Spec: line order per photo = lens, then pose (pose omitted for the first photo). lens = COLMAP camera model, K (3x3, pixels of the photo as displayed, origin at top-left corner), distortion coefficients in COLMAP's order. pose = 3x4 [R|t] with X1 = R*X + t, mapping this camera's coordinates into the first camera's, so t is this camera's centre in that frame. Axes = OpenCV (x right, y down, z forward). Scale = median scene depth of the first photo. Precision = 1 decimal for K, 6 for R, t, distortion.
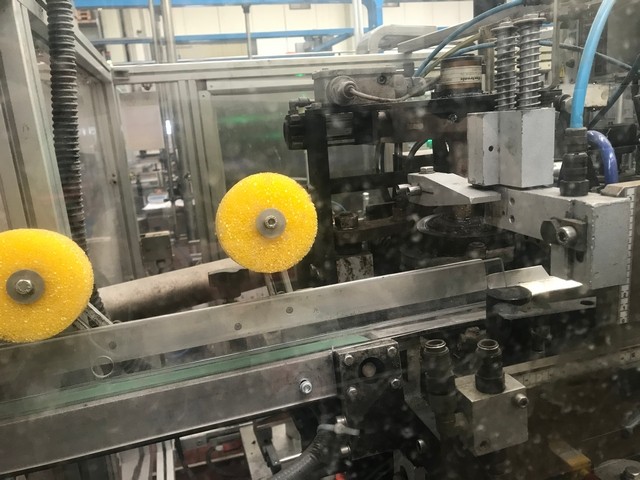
lens RADIAL K [[515.3, 0, 344.5], [0, 515.3, 240.2], [0, 0, 1]] dist [-0.005277, -0.005953]
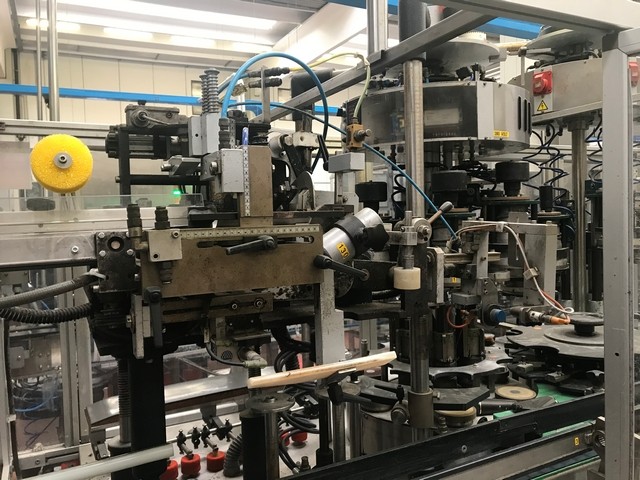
lens RADIAL K [[521.8, 0, 317.0], [0, 521.8, 238.3], [0, 0, 1]] dist [0.035846, -0.018418]
pose [[0.989947, 0.031375, 0.137914, 0.489623], [-0.005238, 0.982549, -0.185930, 0.565579], [-0.141341, 0.183338, 0.972836, -0.878049]]
